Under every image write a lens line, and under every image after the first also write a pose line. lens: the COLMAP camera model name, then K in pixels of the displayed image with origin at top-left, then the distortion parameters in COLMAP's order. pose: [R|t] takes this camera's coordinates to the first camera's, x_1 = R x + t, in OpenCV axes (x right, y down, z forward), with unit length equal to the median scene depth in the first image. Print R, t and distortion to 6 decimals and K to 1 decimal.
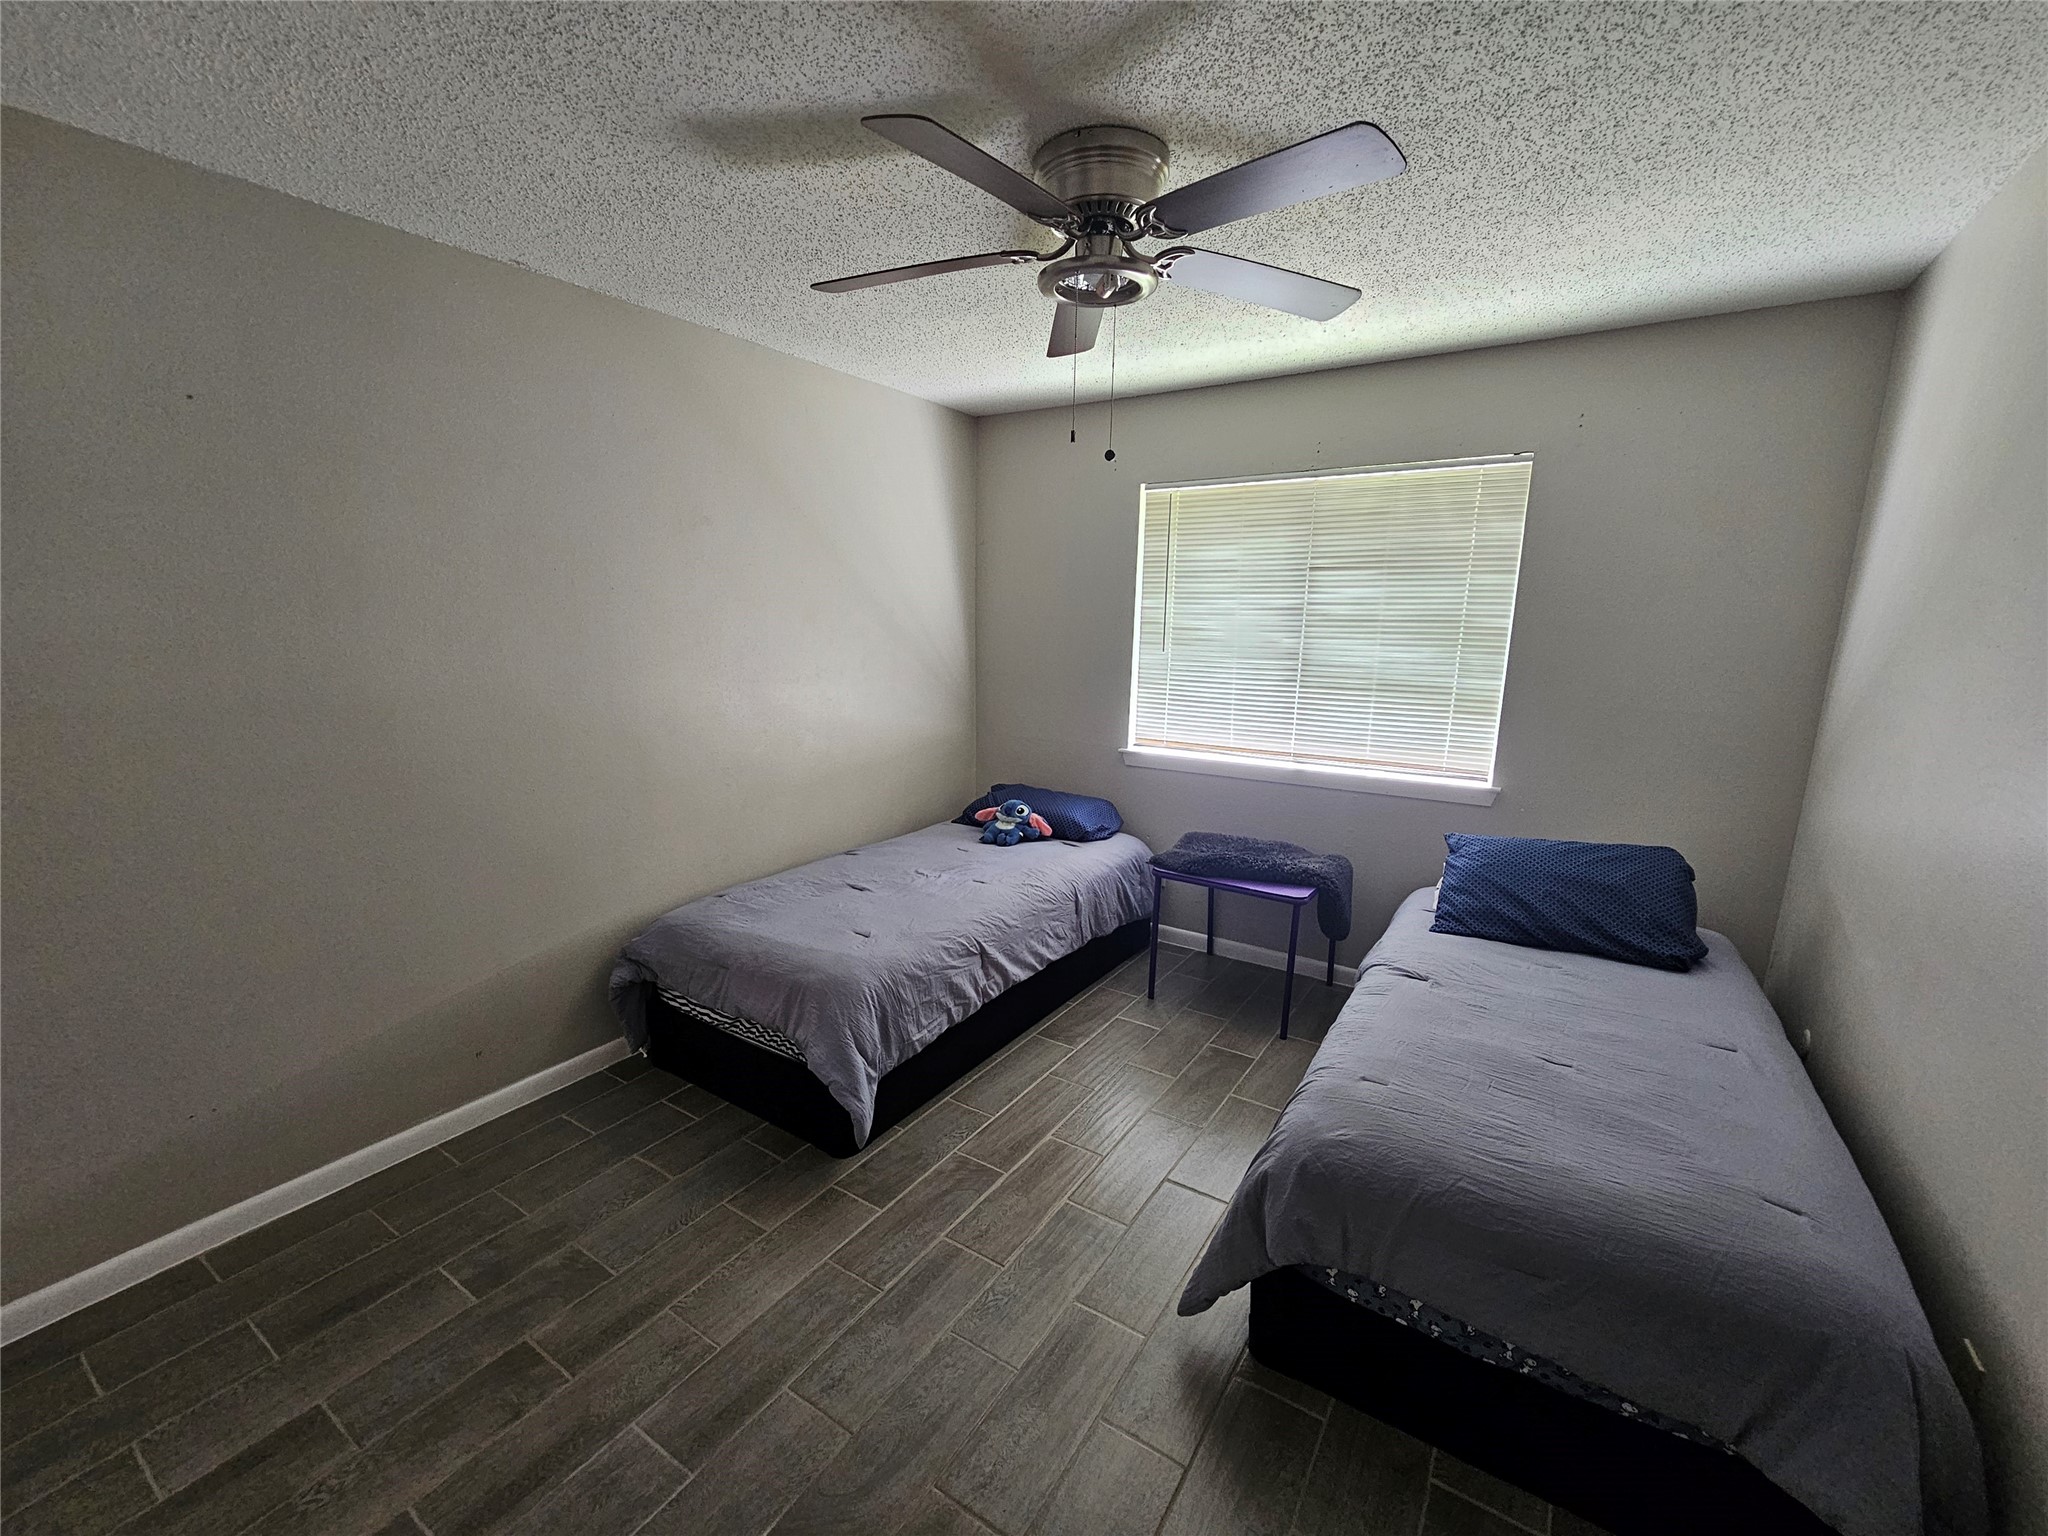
lens RADIAL K [[836.0, 0, 1006.0], [0, 836.0, 793.5], [0, 0, 1]] dist [-0.003281, 0.002019]
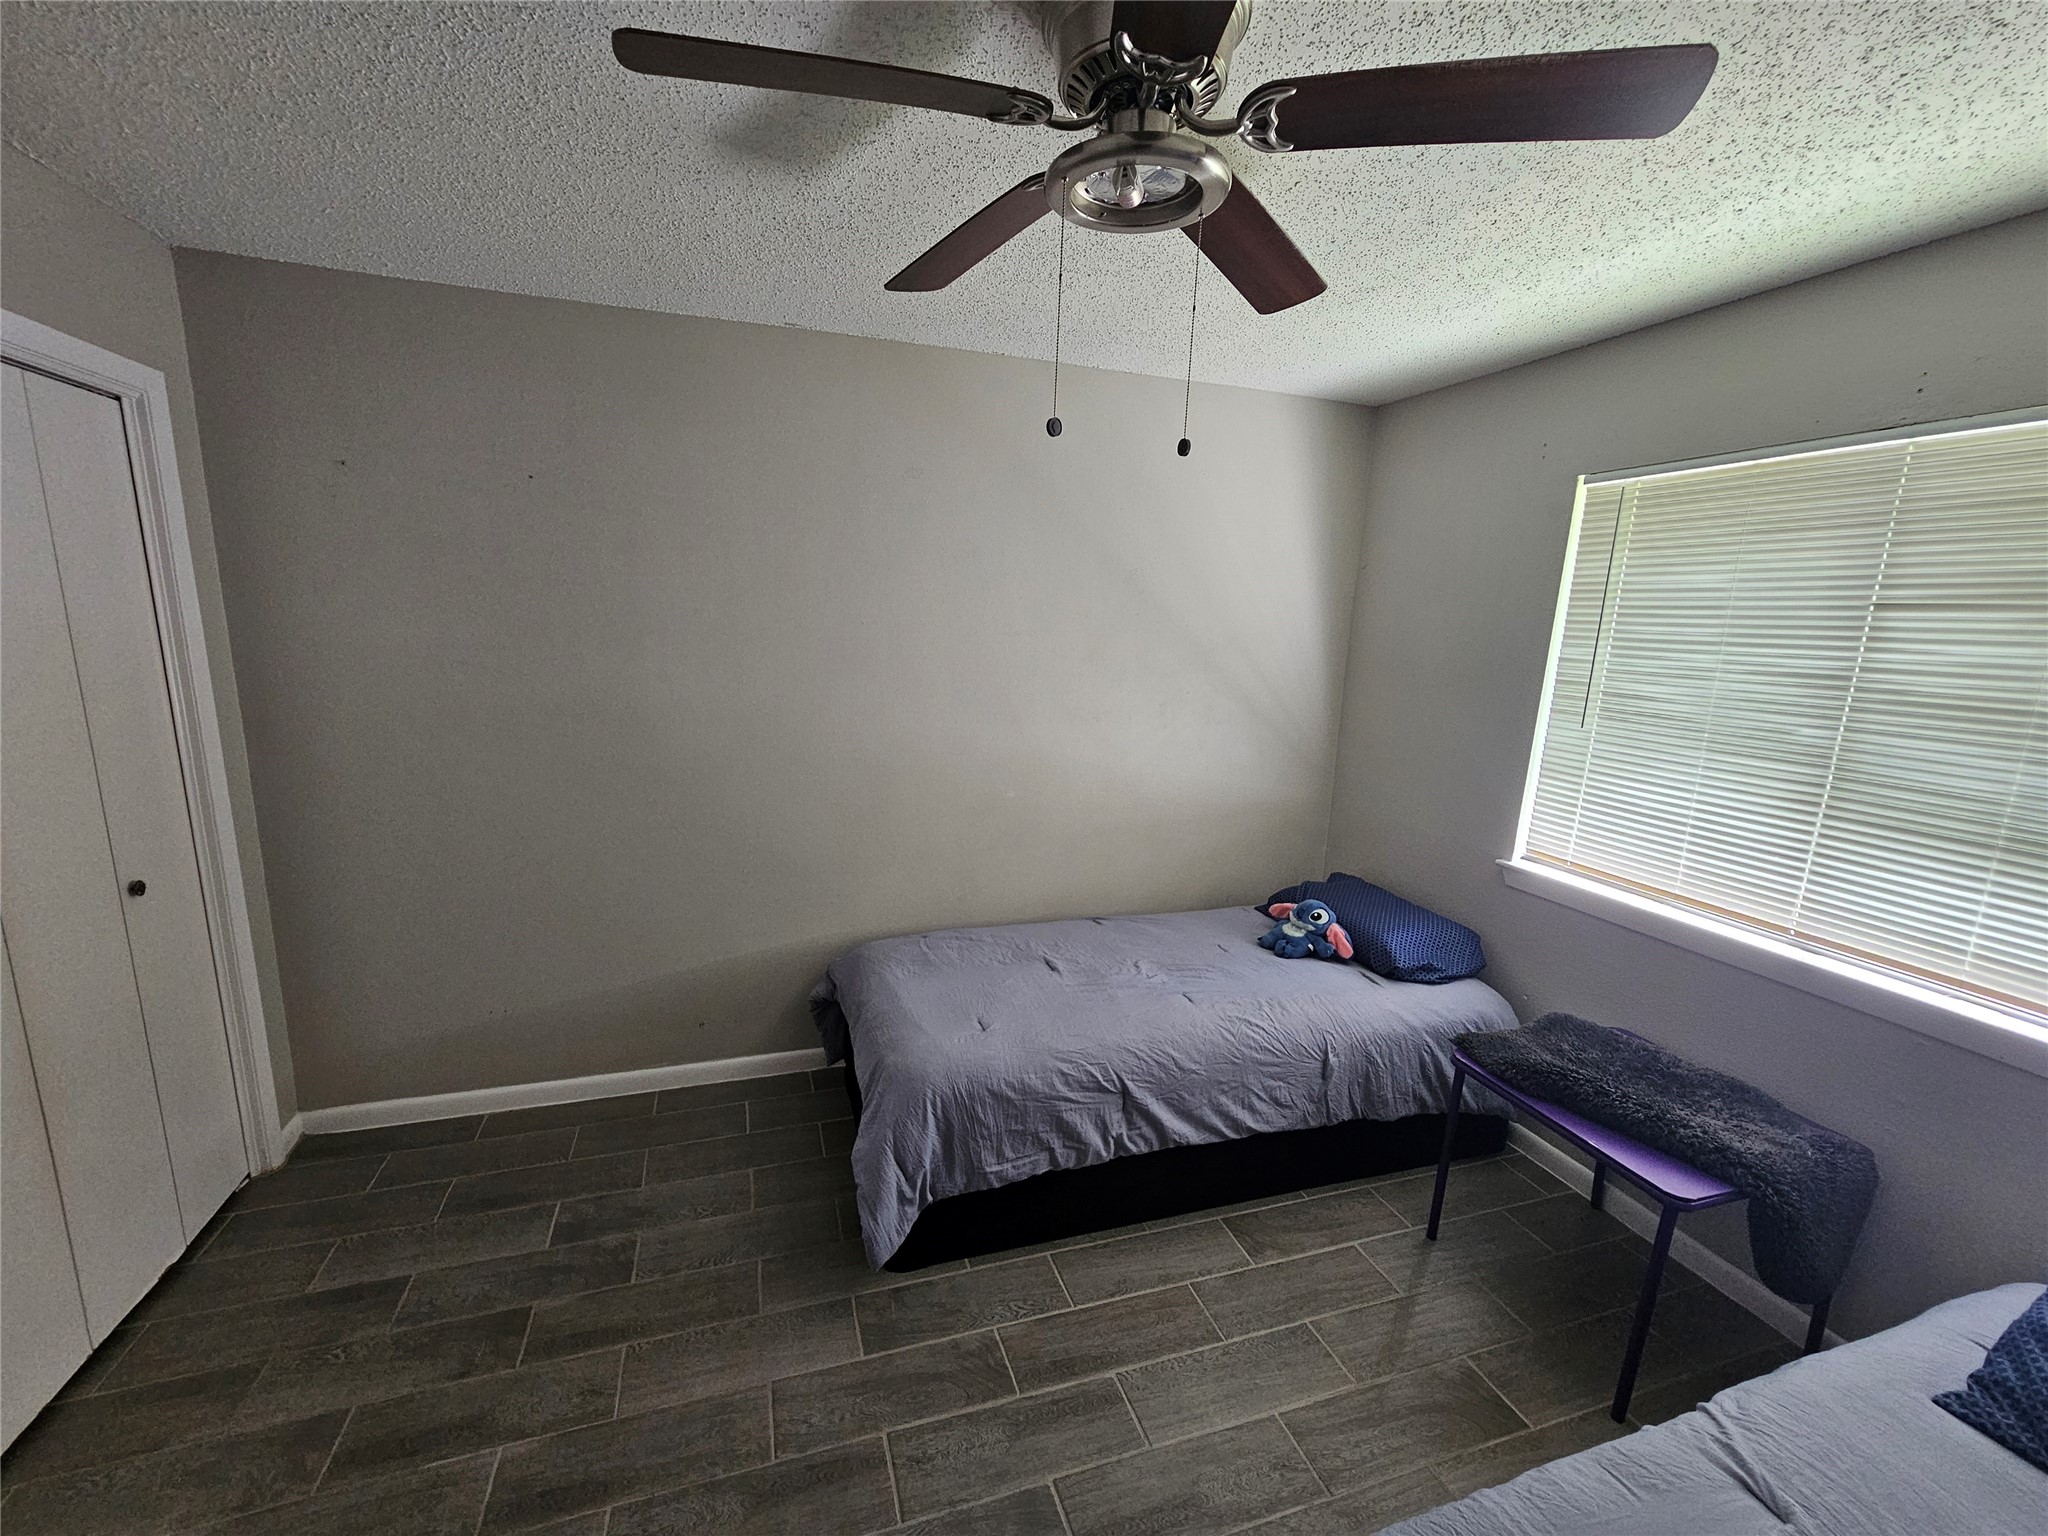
lens RADIAL K [[836.0, 0, 1013.0], [0, 836.0, 789.3], [0, 0, 1]] dist [-0.003281, 0.002019]
pose [[0.789393, 0.140853, -0.597510, 0.287395], [-0.154879, 0.987532, 0.028177, -0.087409], [0.594029, 0.070299, 0.801366, 0.262833]]
